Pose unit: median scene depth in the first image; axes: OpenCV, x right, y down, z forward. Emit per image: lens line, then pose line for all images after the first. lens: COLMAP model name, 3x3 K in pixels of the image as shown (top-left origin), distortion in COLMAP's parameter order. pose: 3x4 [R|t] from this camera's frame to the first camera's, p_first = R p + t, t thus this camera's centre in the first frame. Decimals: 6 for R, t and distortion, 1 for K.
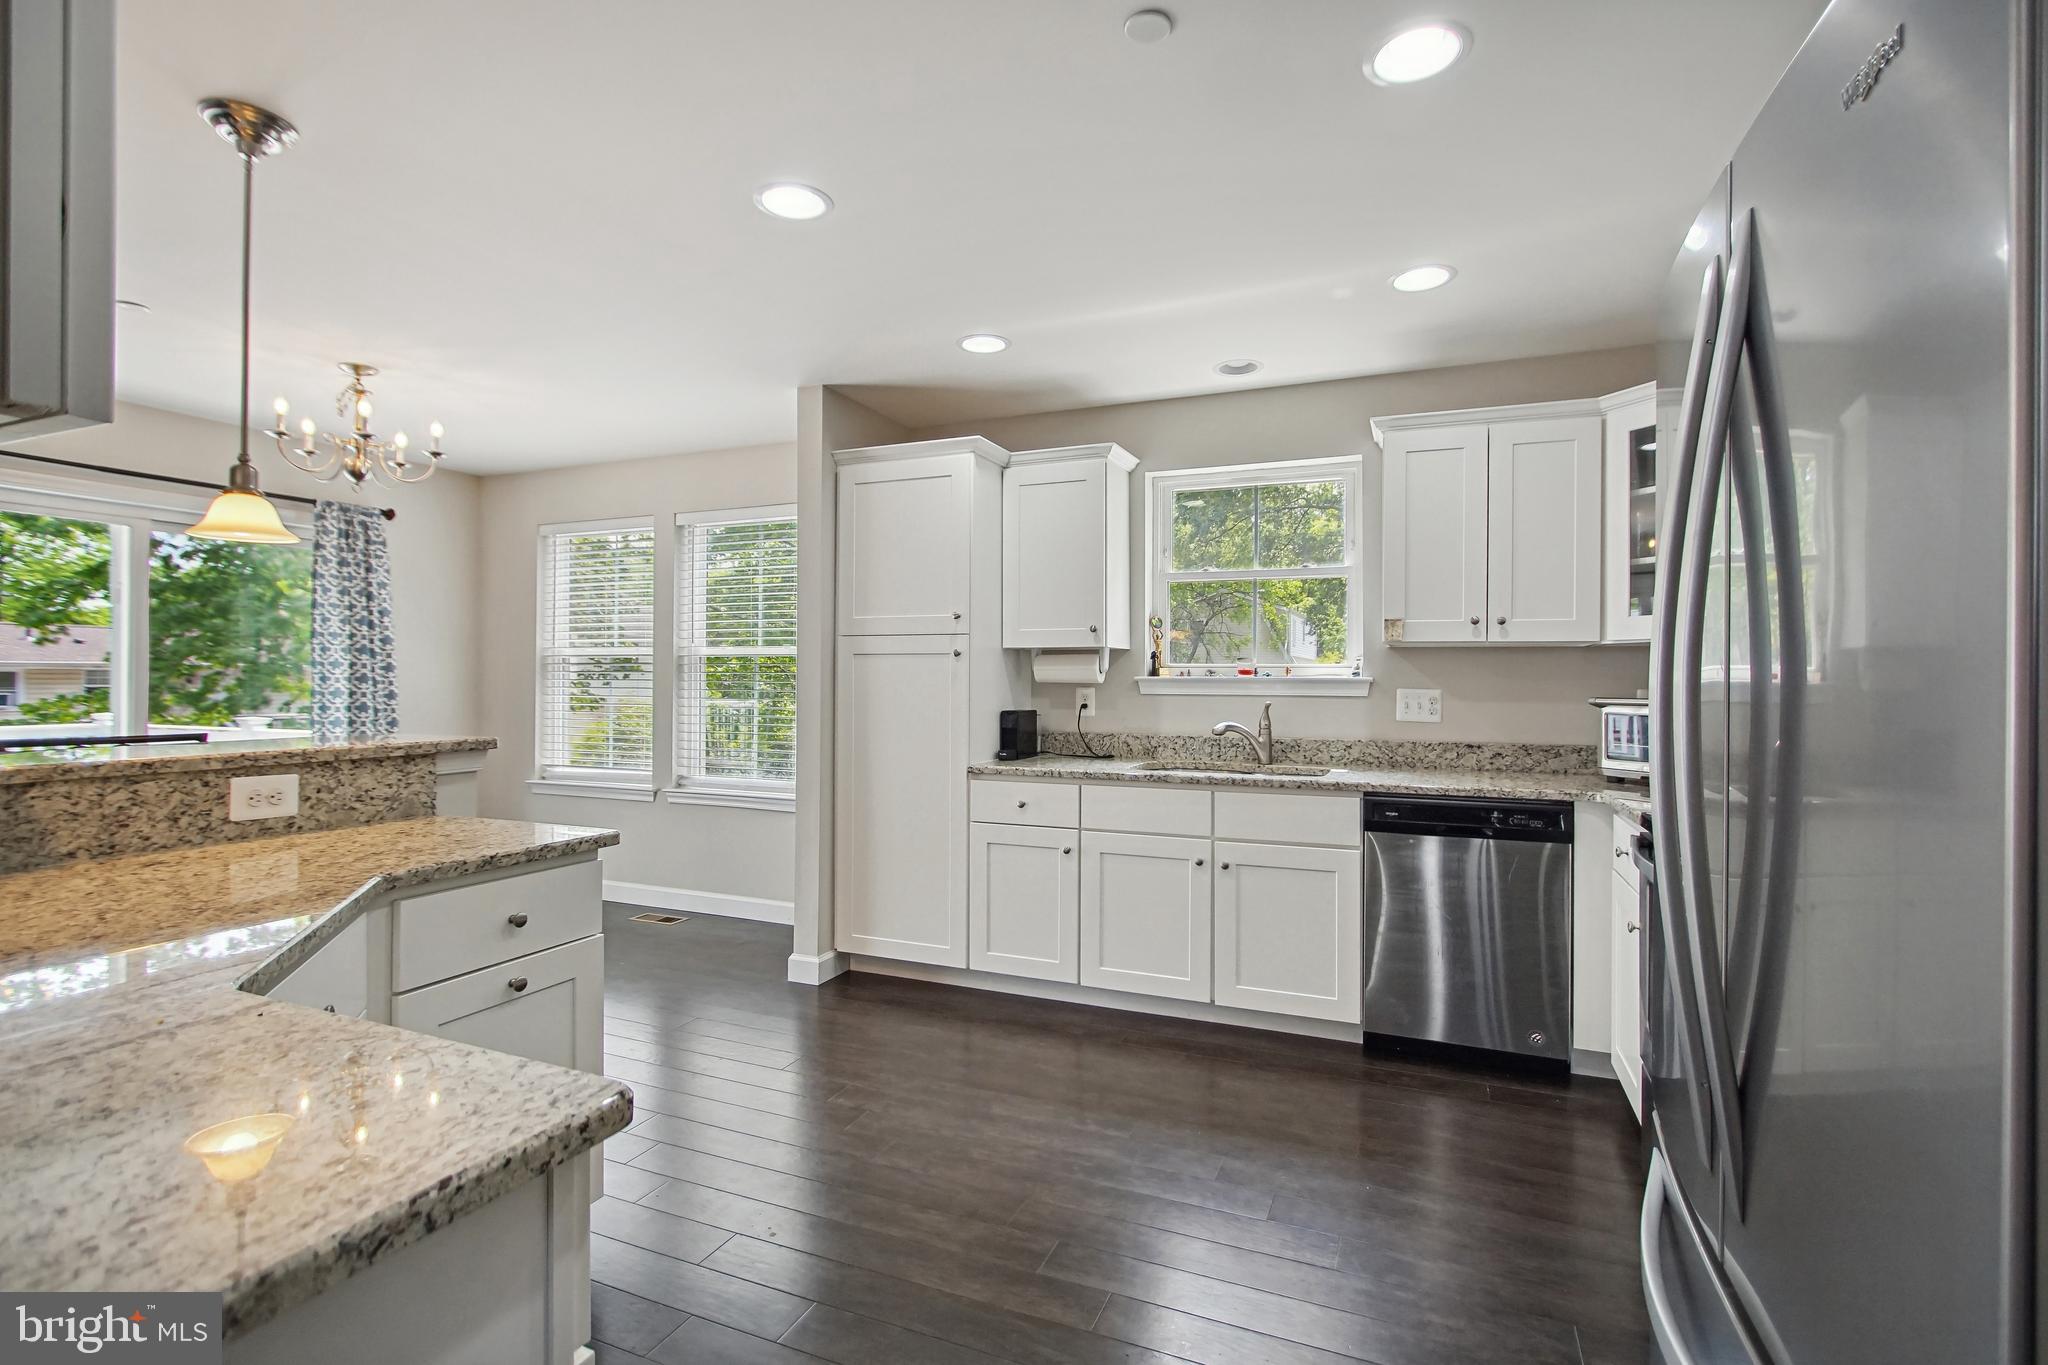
lens RADIAL K [[935.1, 0, 1042.1], [0, 935.1, 687.0], [0, 0, 1]] dist [-0.016468, -0.000071]
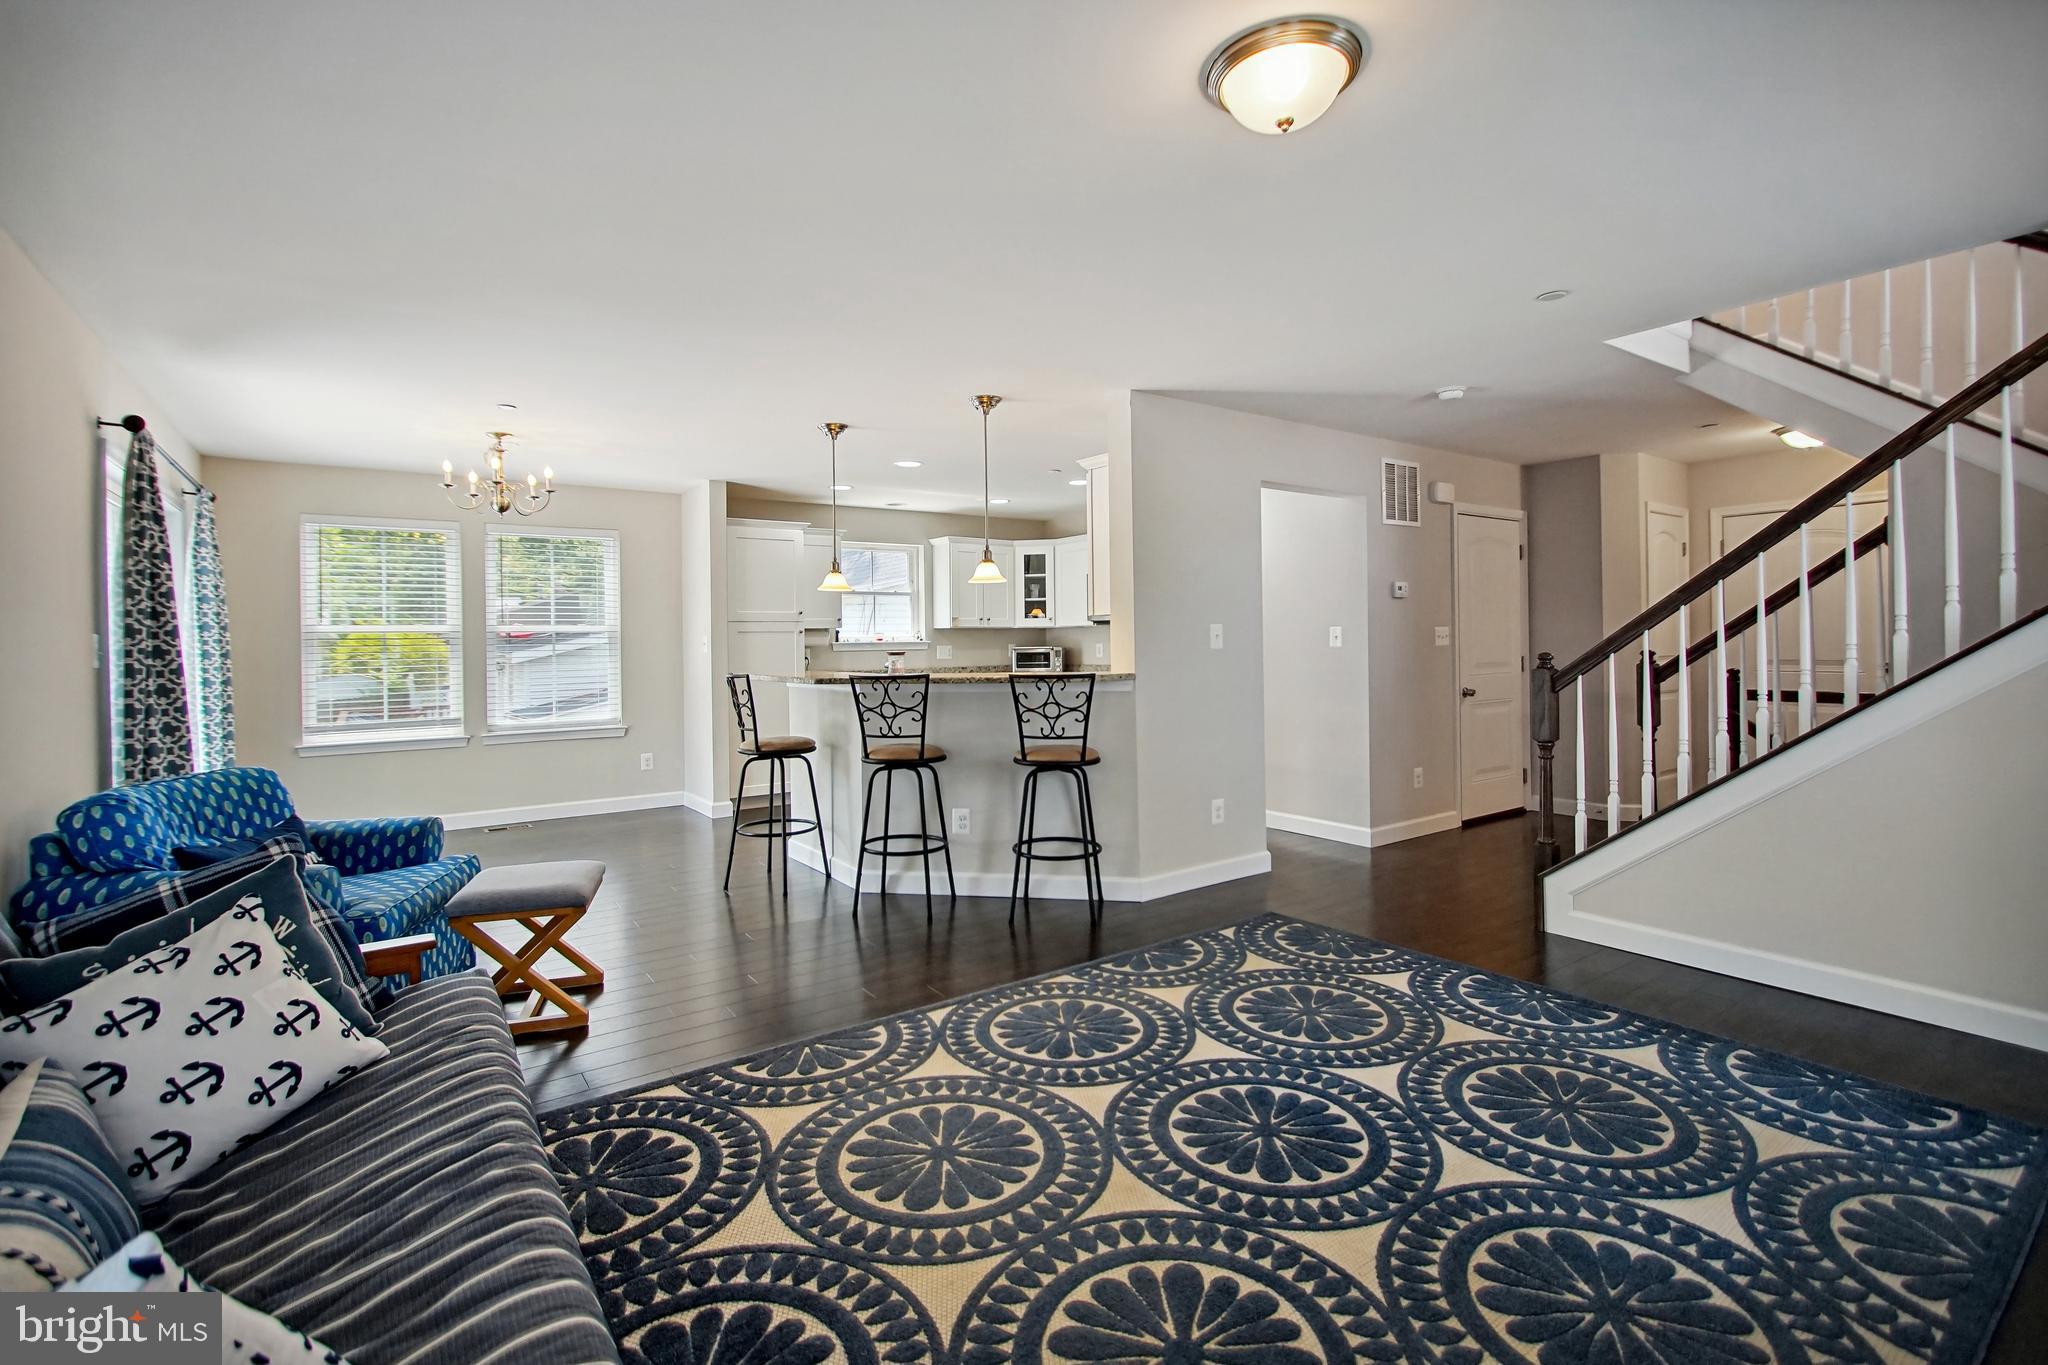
lens RADIAL K [[937.7, 0, 1020.2], [0, 937.7, 643.1], [0, 0, 1]] dist [-0.001346, -0.000248]
pose [[0.536232, -0.014068, 0.843954, -1.480332], [0.023733, 0.999717, 0.001585, -0.003707], [-0.843737, 0.019179, 0.536414, -0.448704]]
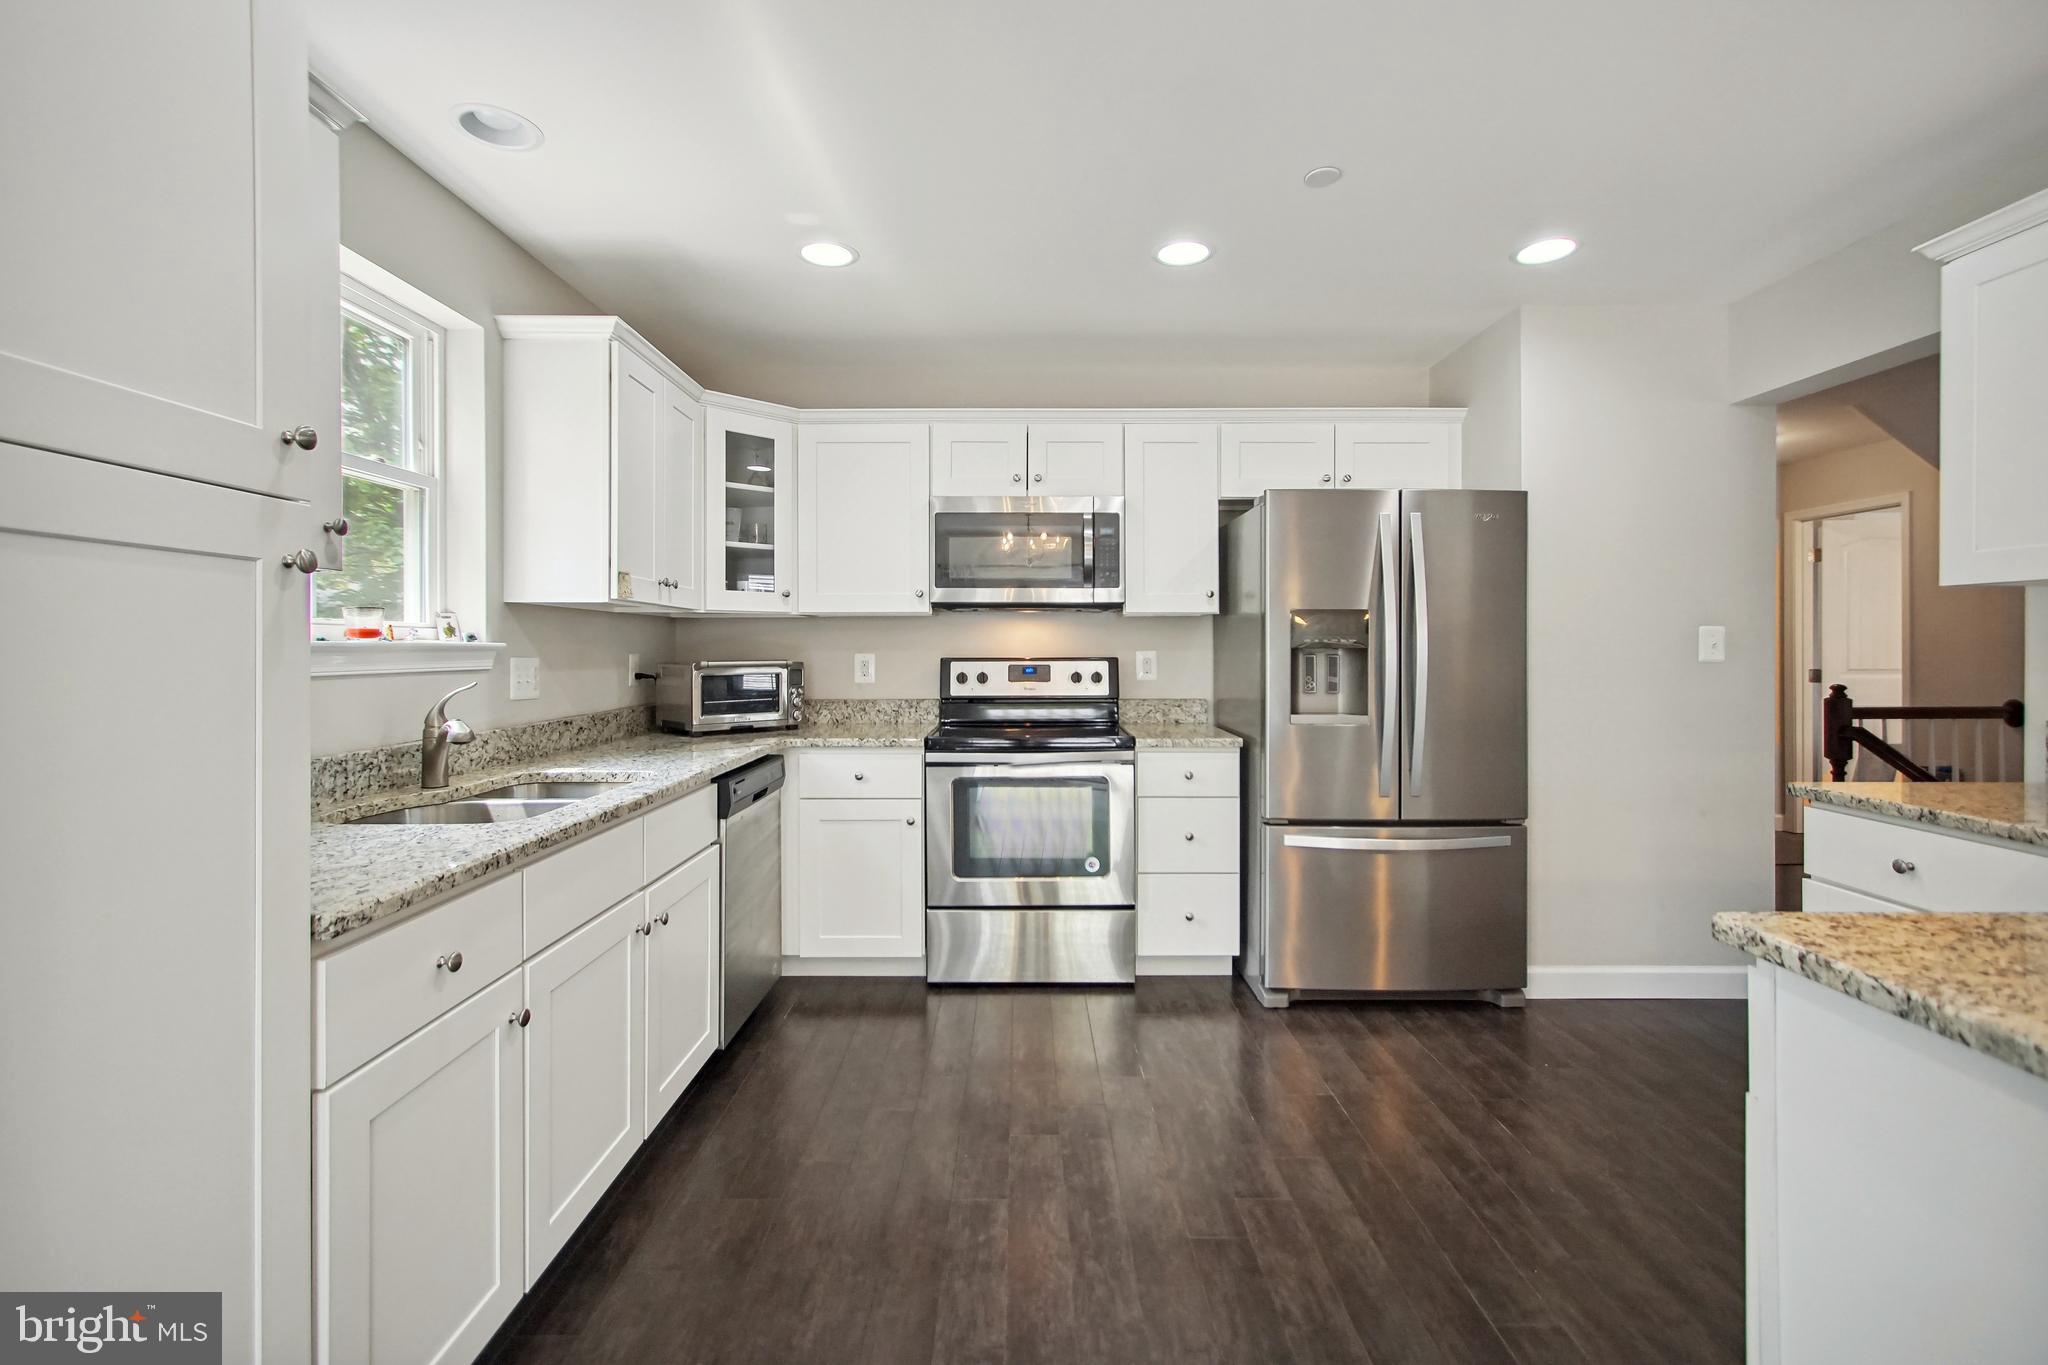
lens RADIAL K [[898.5, 0, 1027.9], [0, 898.5, 649.2], [0, 0, 1]] dist [-0.000467, -0.000071]
pose [[-0.387611, -0.005433, 0.921807, -0.439303], [0.008563, 0.999918, 0.009494, -0.007869], [-0.921783, 0.011573, -0.387533, 0.873992]]
